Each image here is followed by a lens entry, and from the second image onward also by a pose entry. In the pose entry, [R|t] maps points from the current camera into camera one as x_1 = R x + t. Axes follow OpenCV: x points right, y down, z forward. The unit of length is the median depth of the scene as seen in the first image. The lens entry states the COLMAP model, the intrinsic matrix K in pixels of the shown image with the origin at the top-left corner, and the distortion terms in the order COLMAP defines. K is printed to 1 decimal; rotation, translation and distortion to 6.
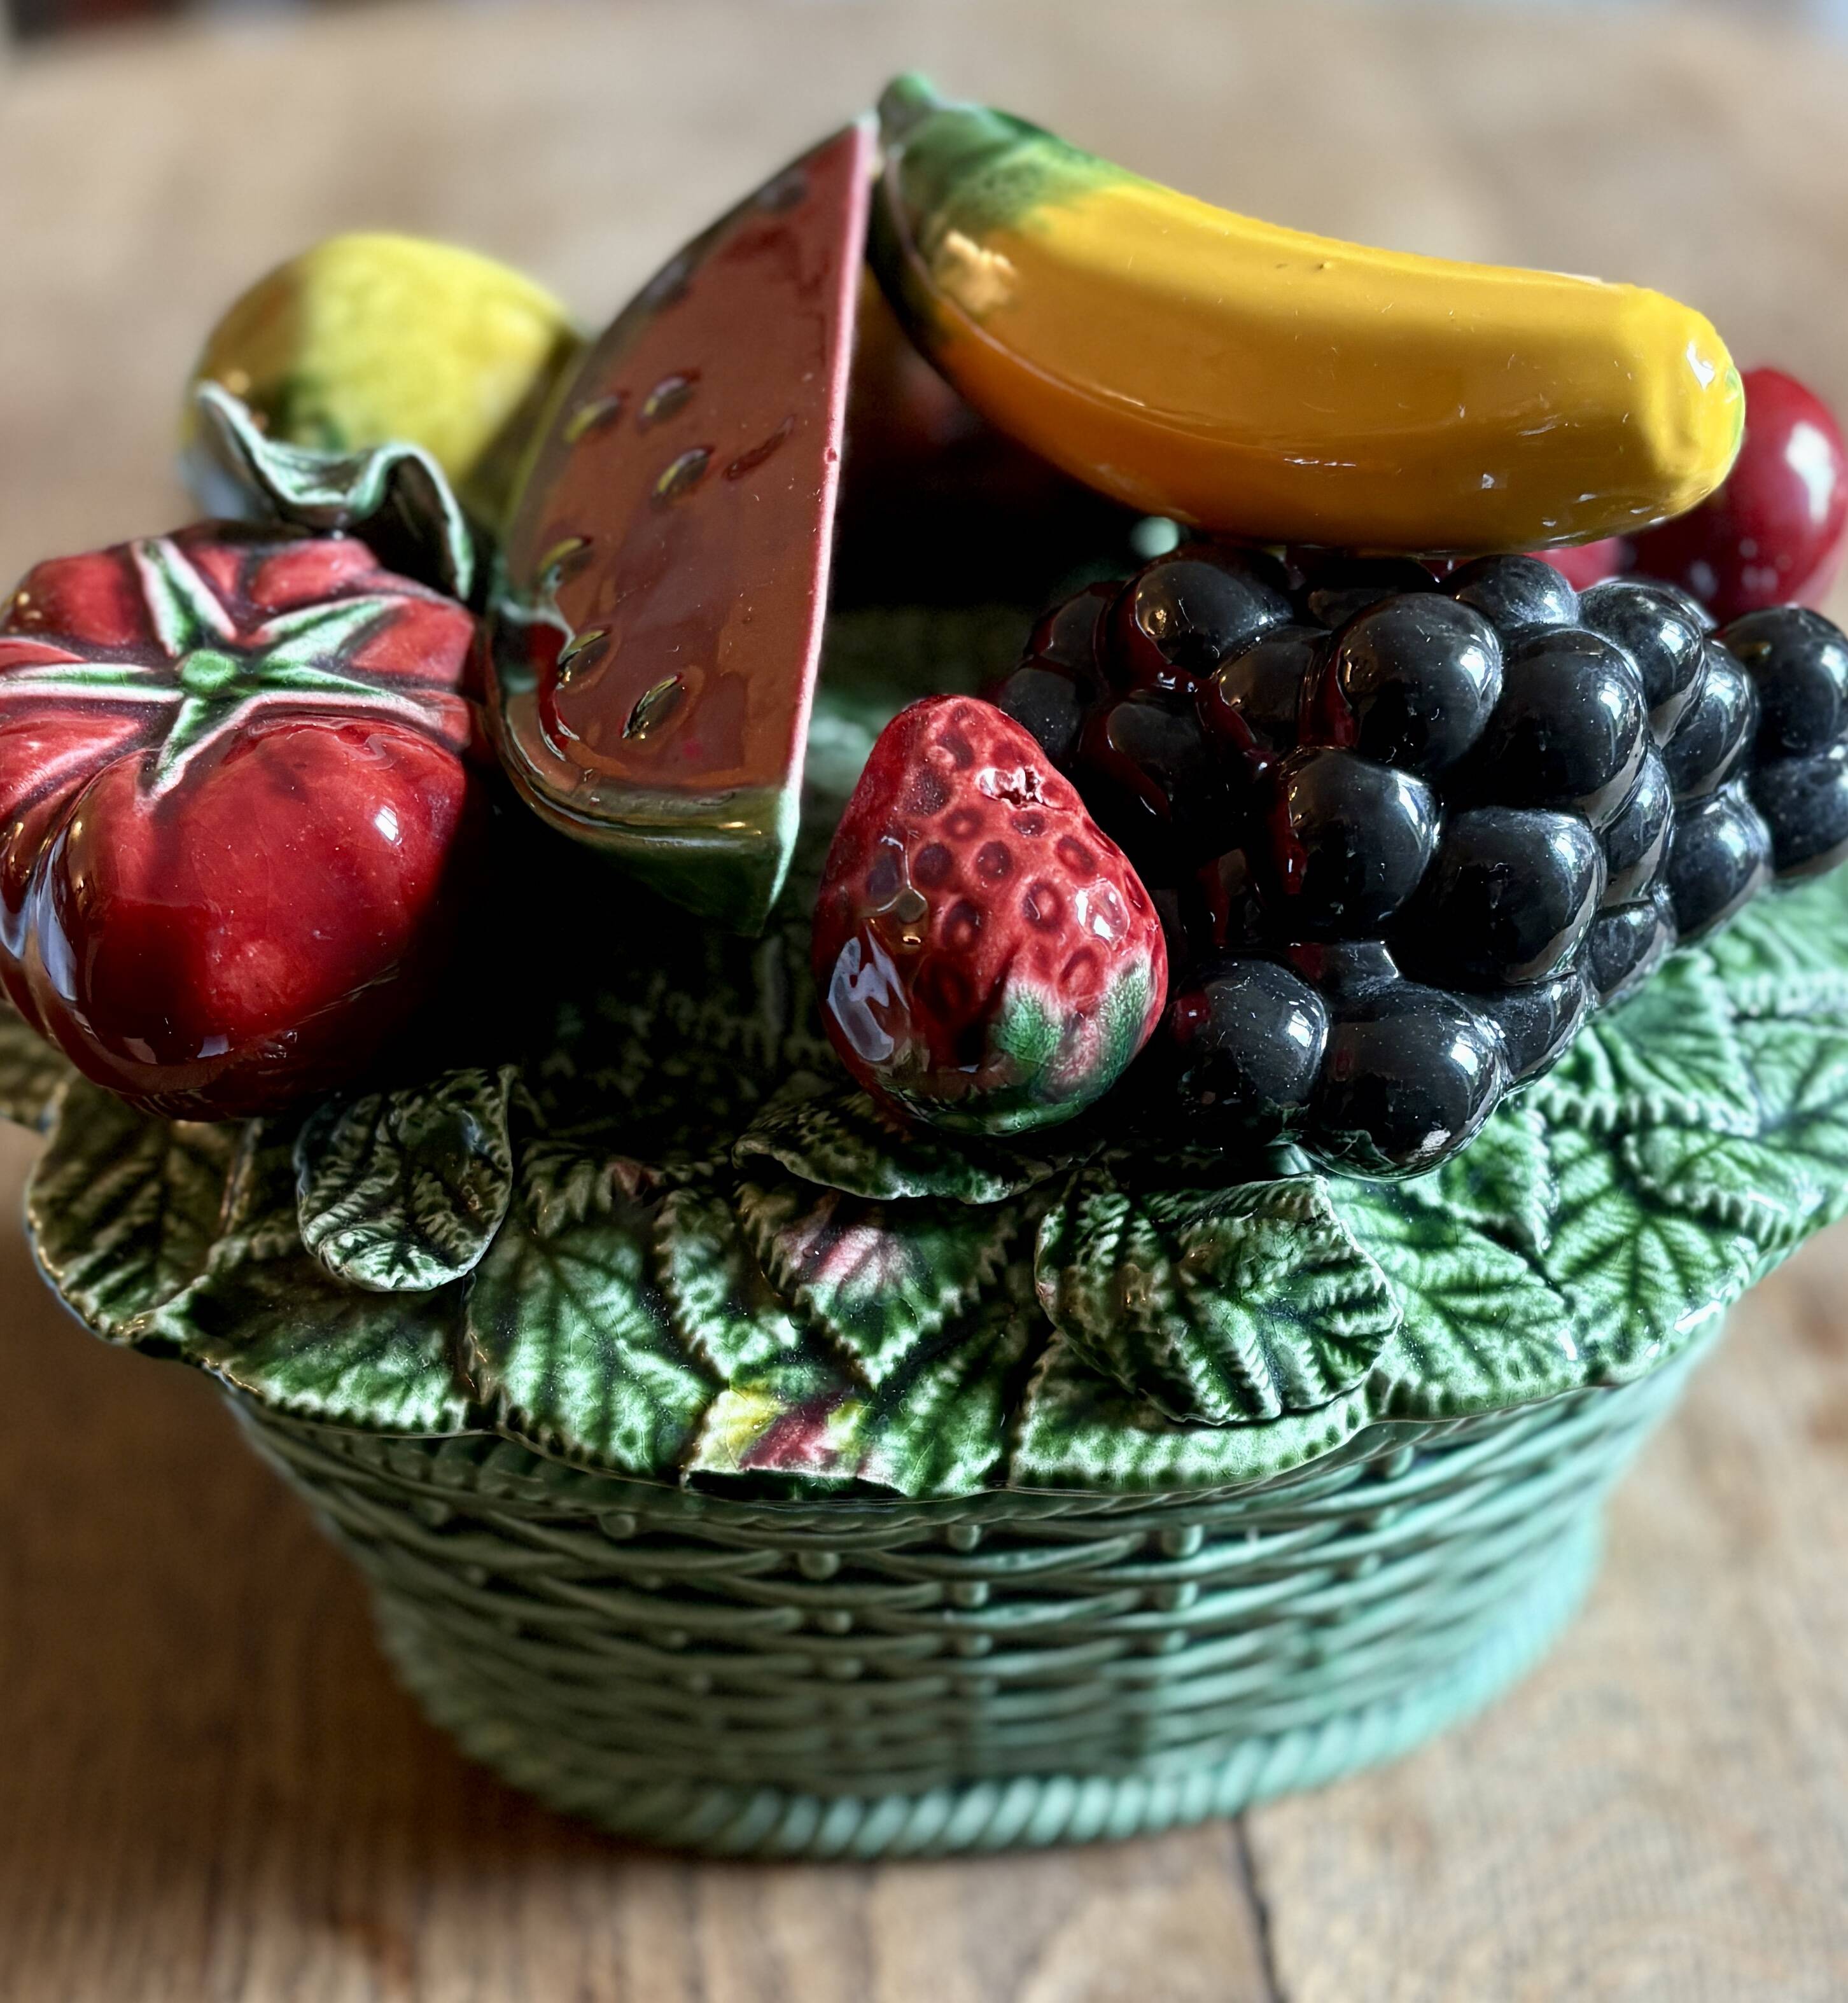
lens RADIAL K [[2865.2, 0, 1067.5], [0, 2865.2, 1126.4], [0, 0, 1]] dist [0.283610, -1.306386]
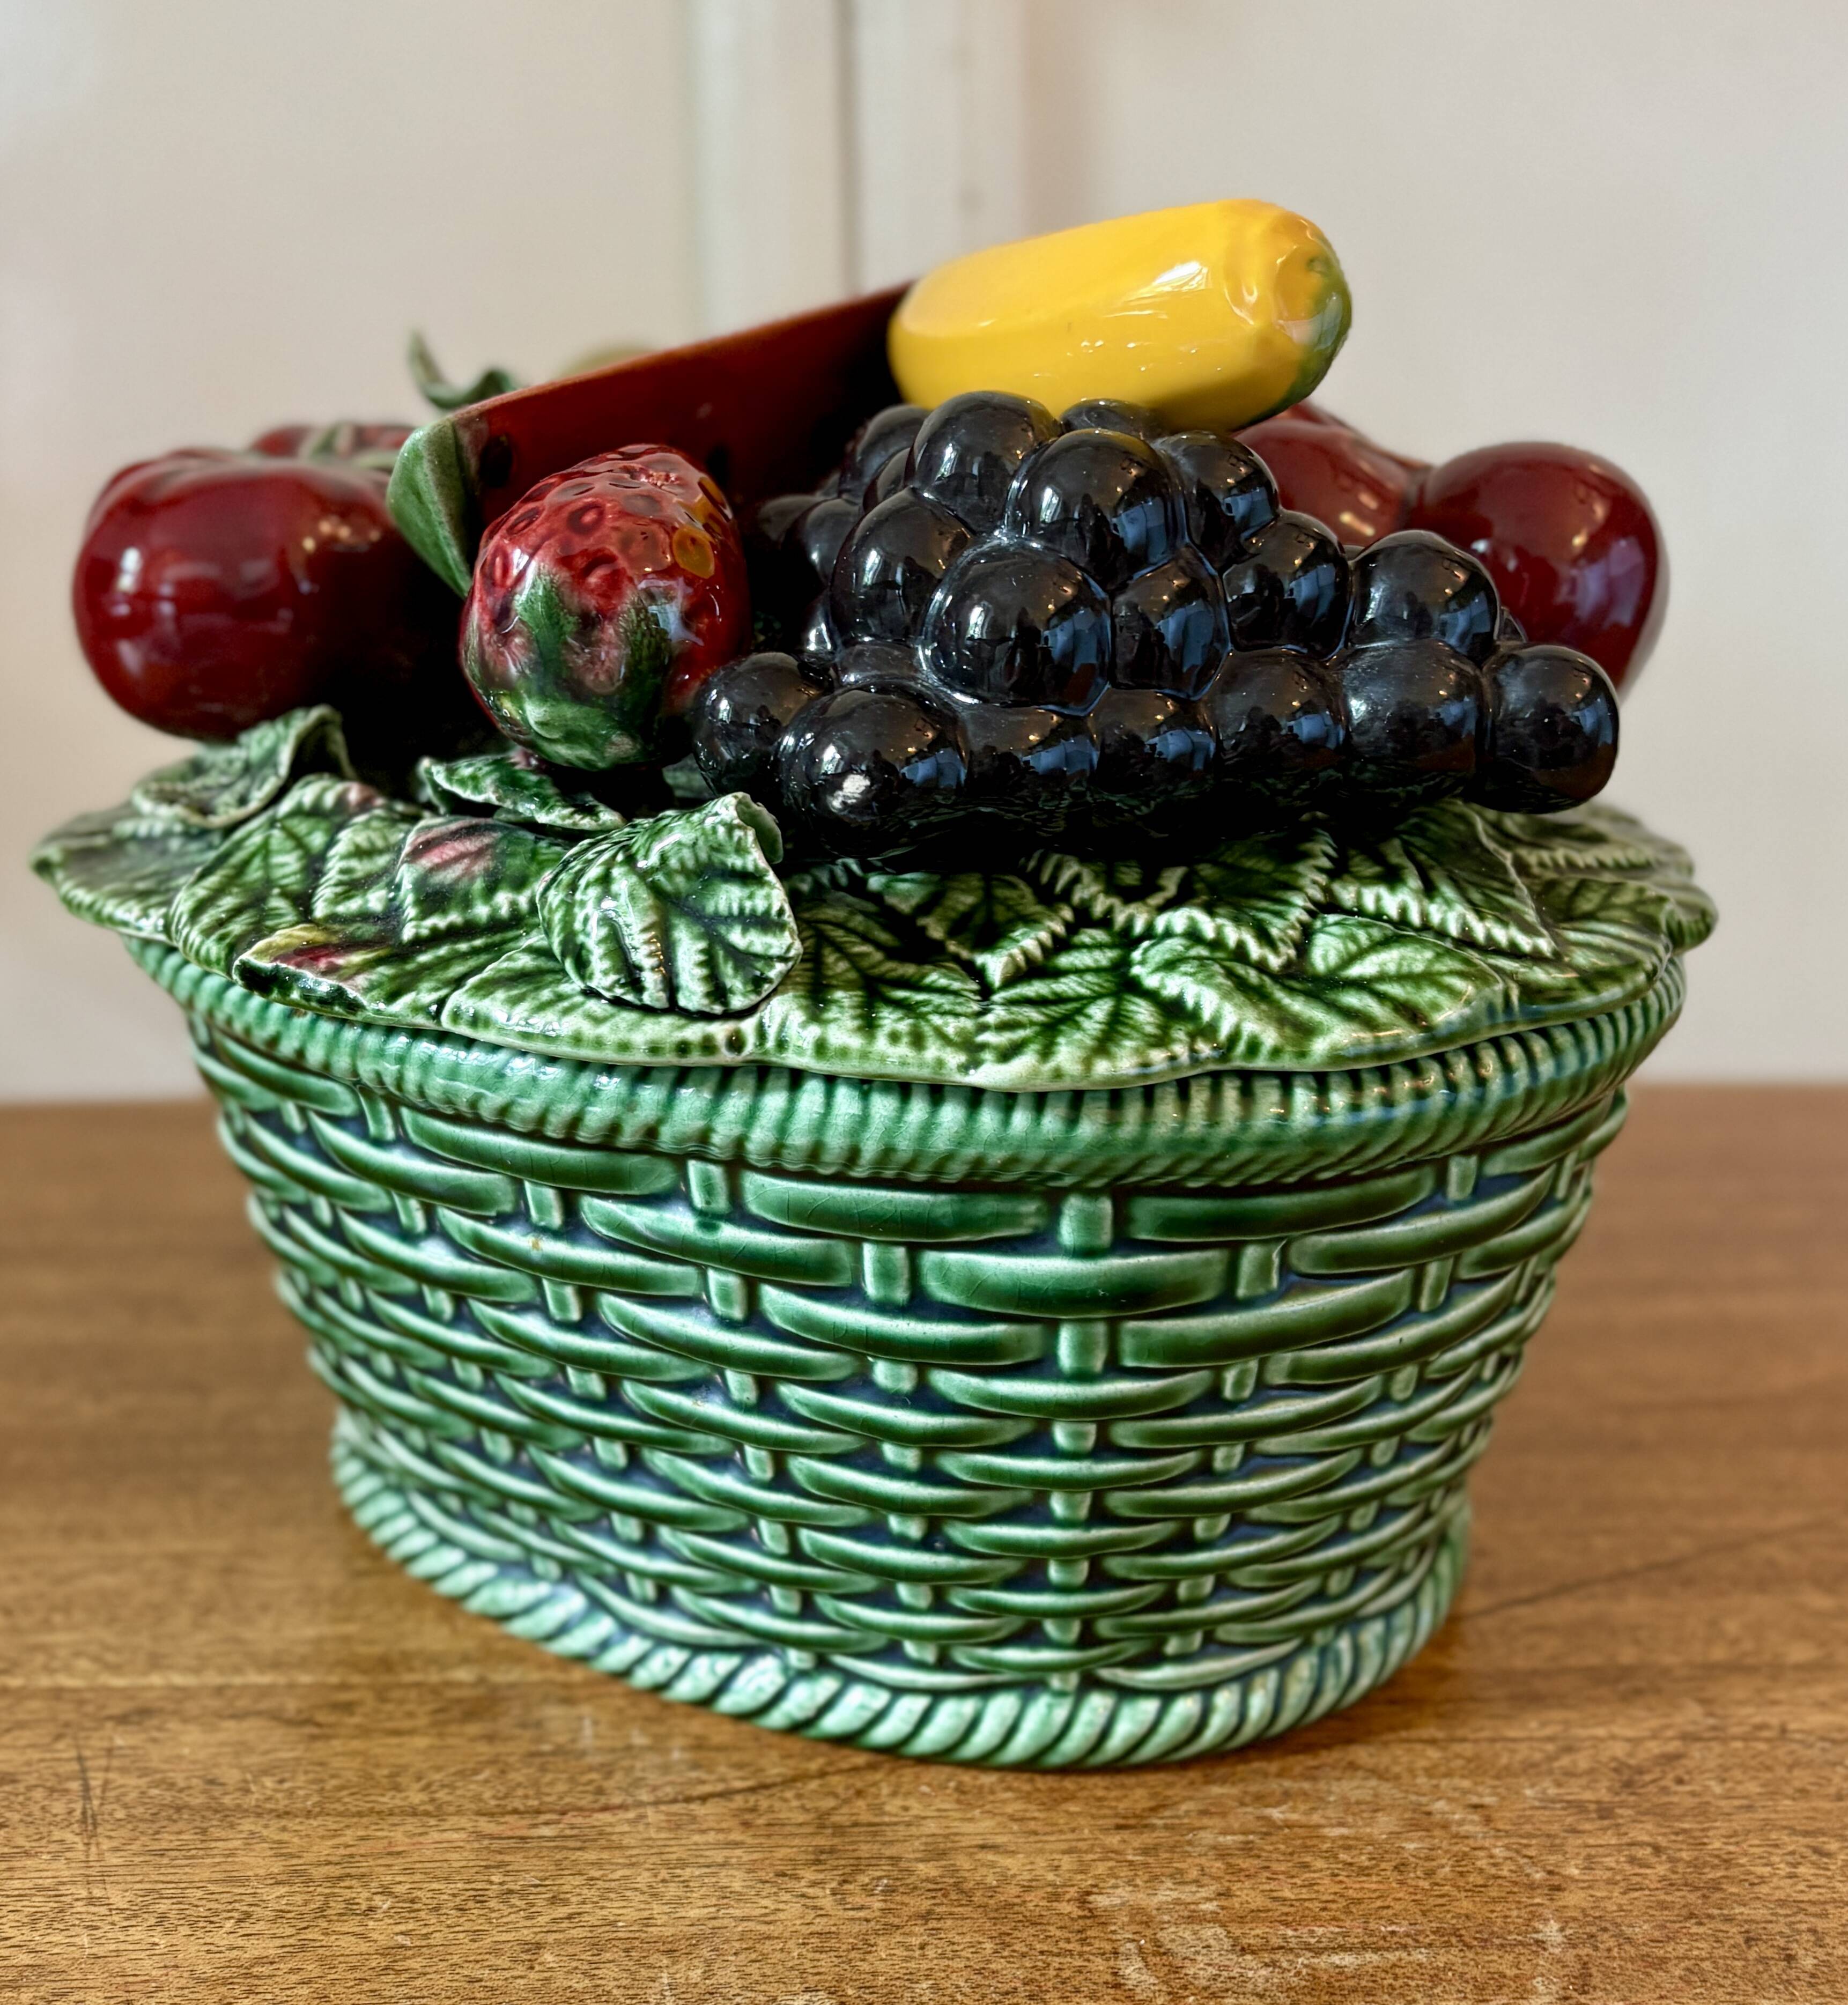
lens RADIAL K [[2337.7, 0, 954.1], [0, 2337.7, 849.8], [0, 0, 1]] dist [0.203701, -0.597677]
pose [[0.862649, 0.135062, -0.487437, 0.579456], [-0.337881, 0.871007, -0.356627, 0.320942], [0.376394, 0.472339, 0.797009, 0.304439]]
